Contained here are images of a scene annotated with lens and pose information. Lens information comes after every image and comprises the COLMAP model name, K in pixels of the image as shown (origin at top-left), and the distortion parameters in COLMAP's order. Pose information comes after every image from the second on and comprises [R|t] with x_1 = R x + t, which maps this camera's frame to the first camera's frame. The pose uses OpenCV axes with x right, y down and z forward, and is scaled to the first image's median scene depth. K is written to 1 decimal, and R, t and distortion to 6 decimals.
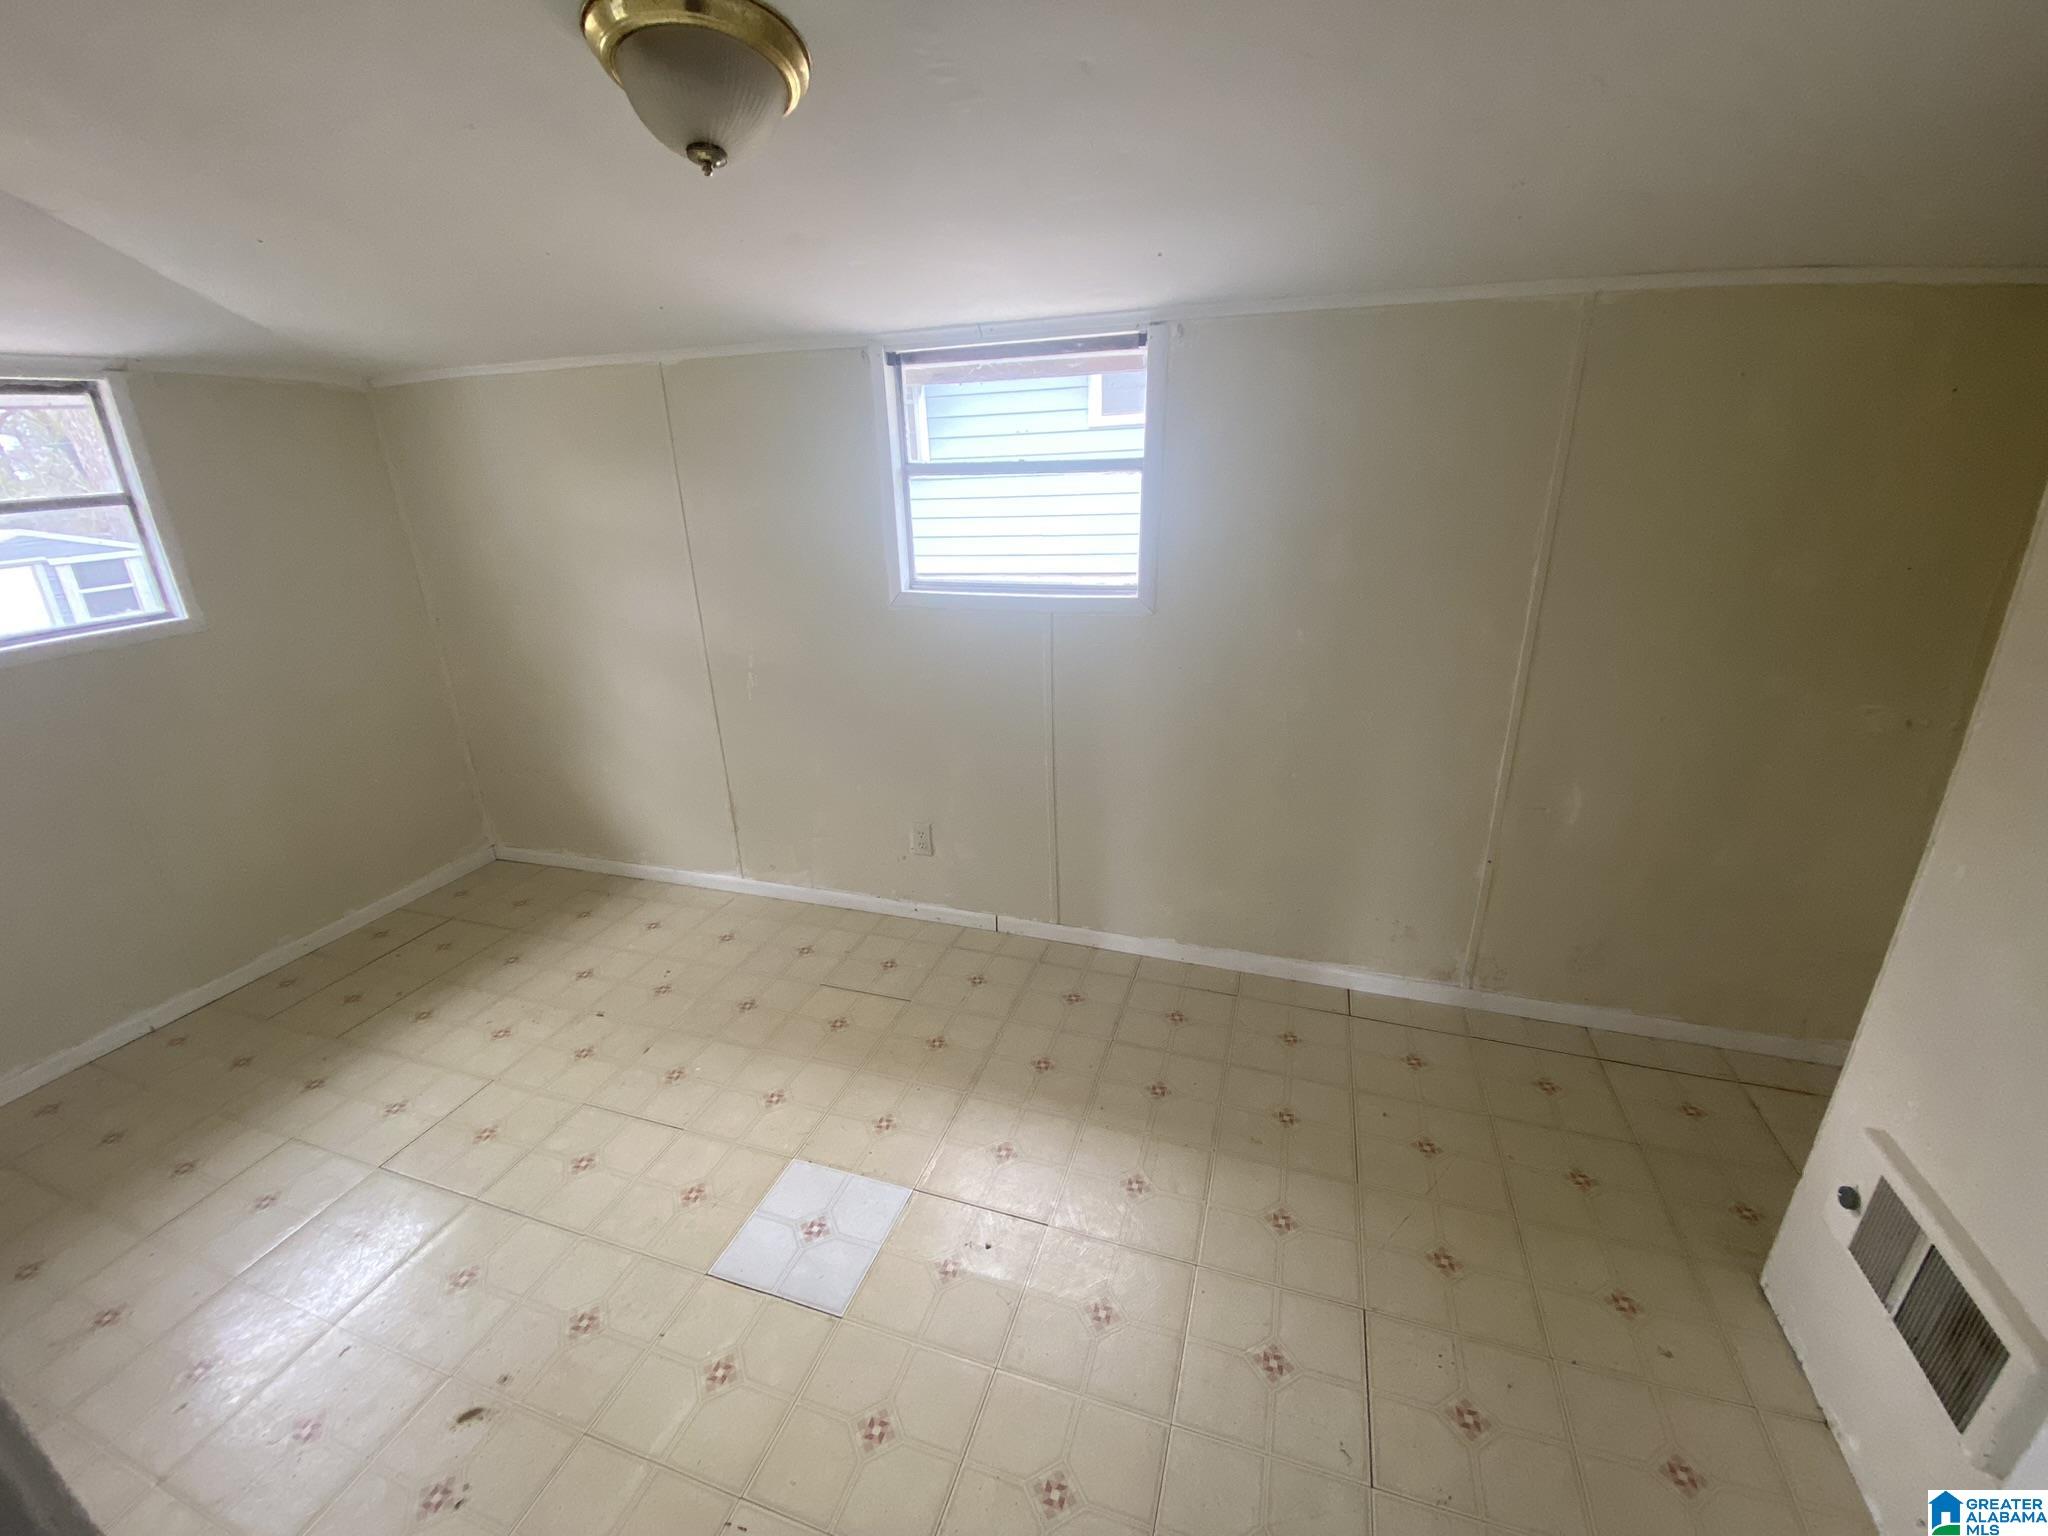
lens RADIAL K [[834.8, 0, 1010.6], [0, 834.8, 759.0], [0, 0, 1]] dist [-0.000799, -0.000073]
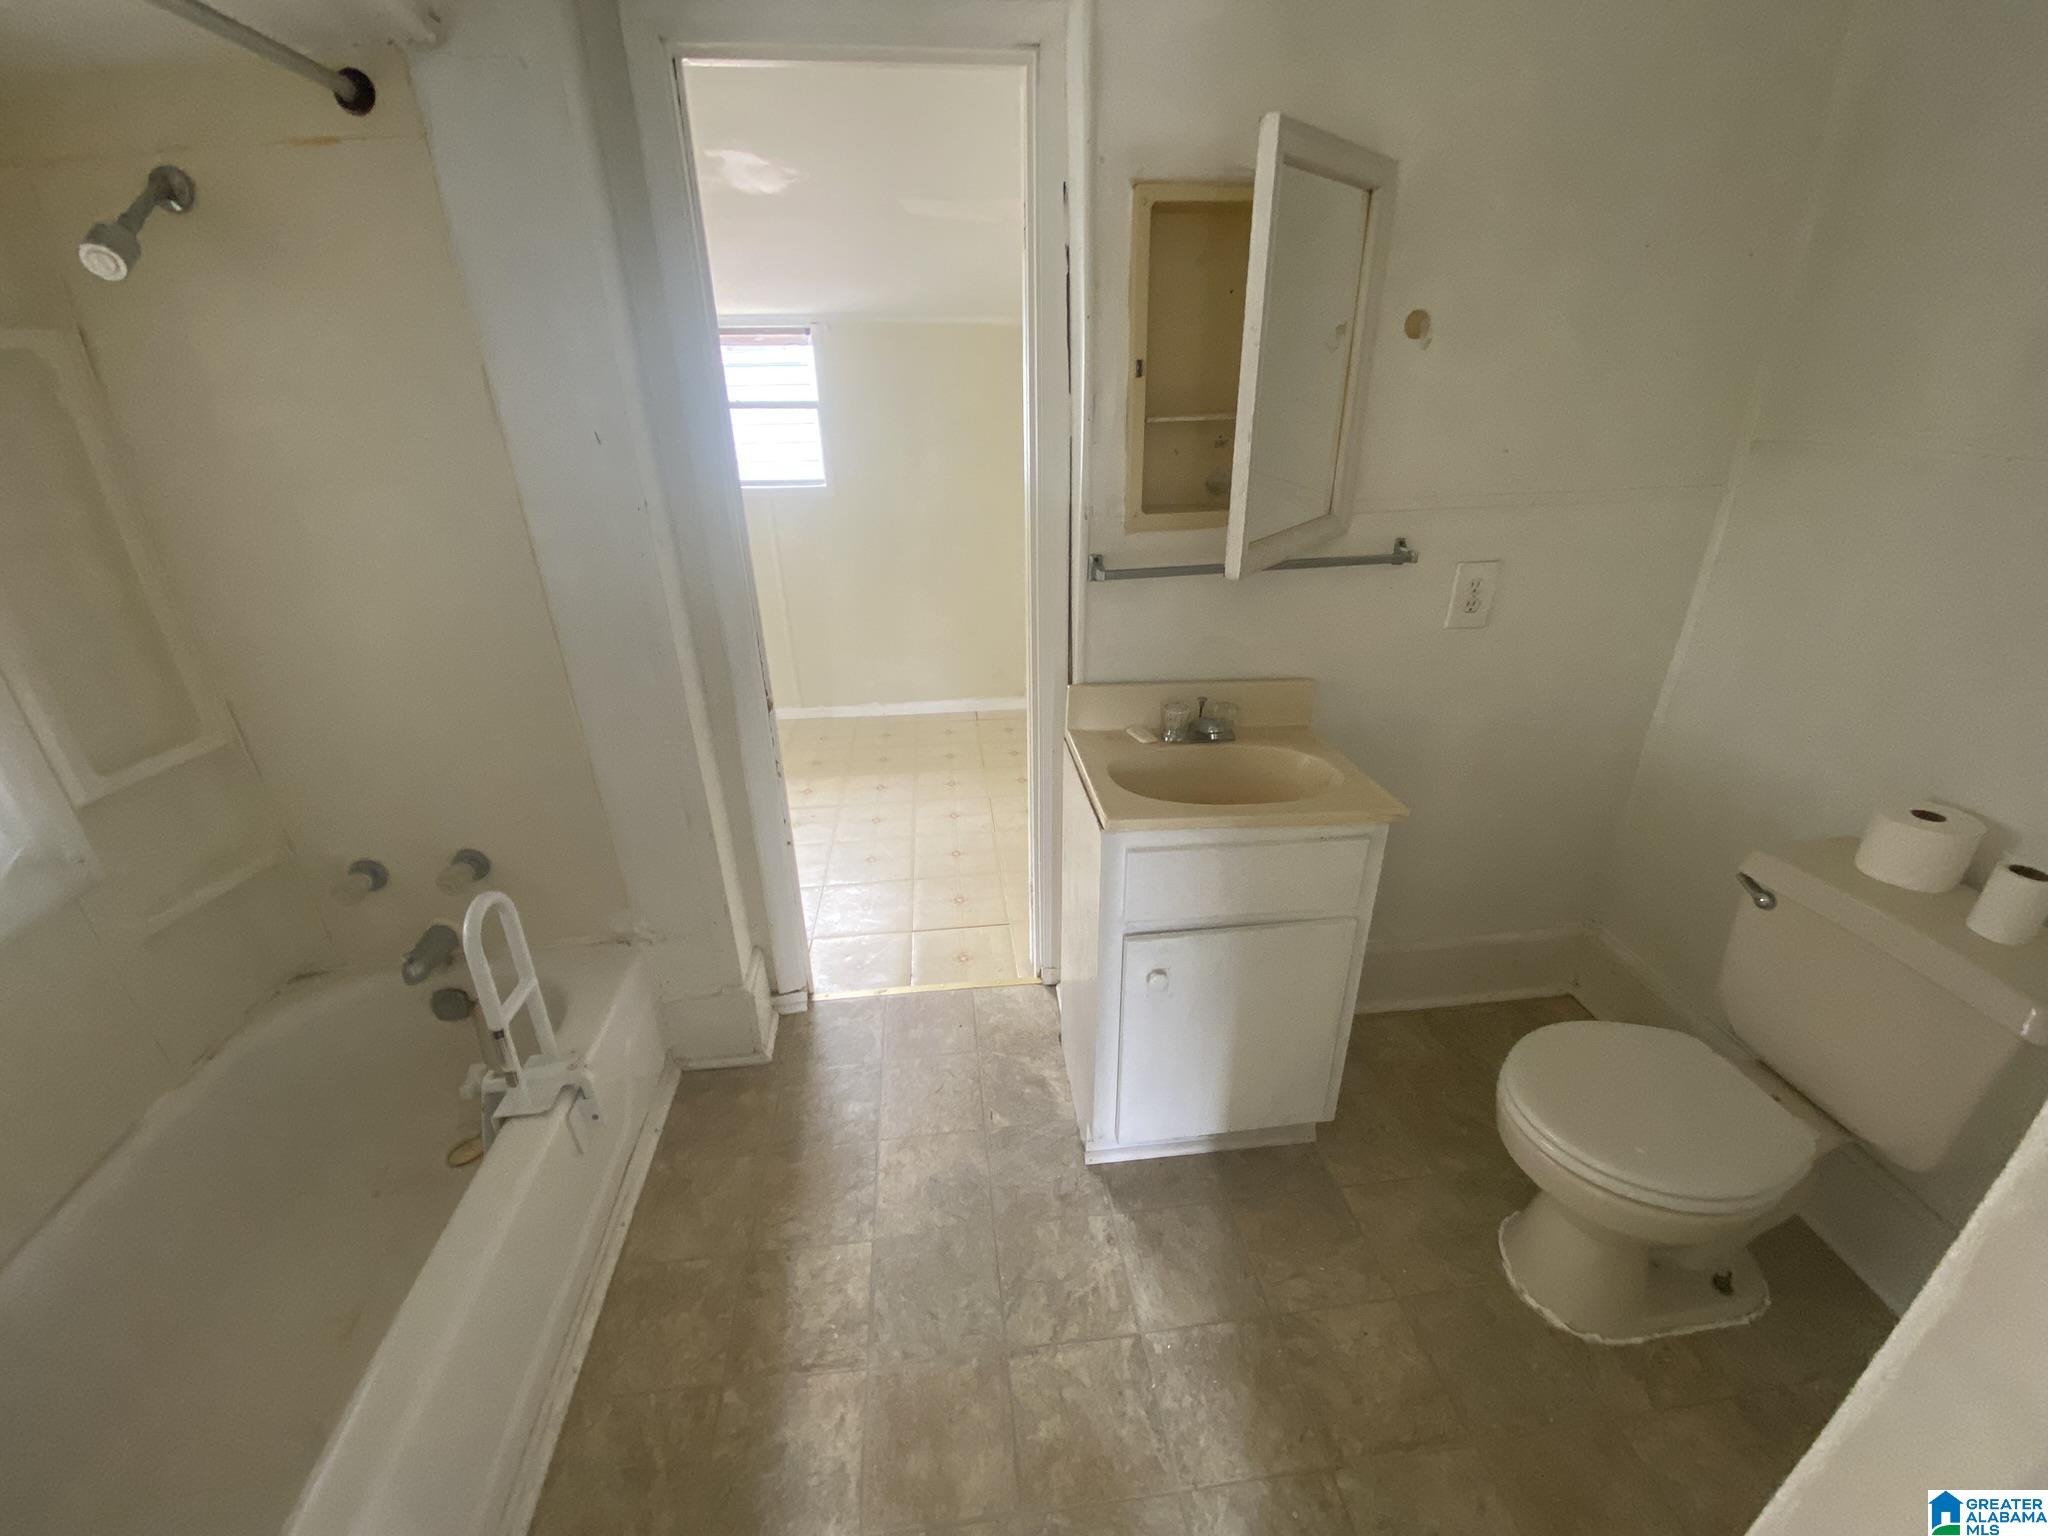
lens RADIAL K [[834.8, 0, 1021.1], [0, 834.8, 769.2], [0, 0, 1]] dist [-0.000799, -0.000073]
pose [[0.905816, -0.163696, 0.390769, -0.263359], [0.138301, 0.986063, 0.092483, 0.292259], [-0.400462, -0.029729, 0.915831, -0.782769]]
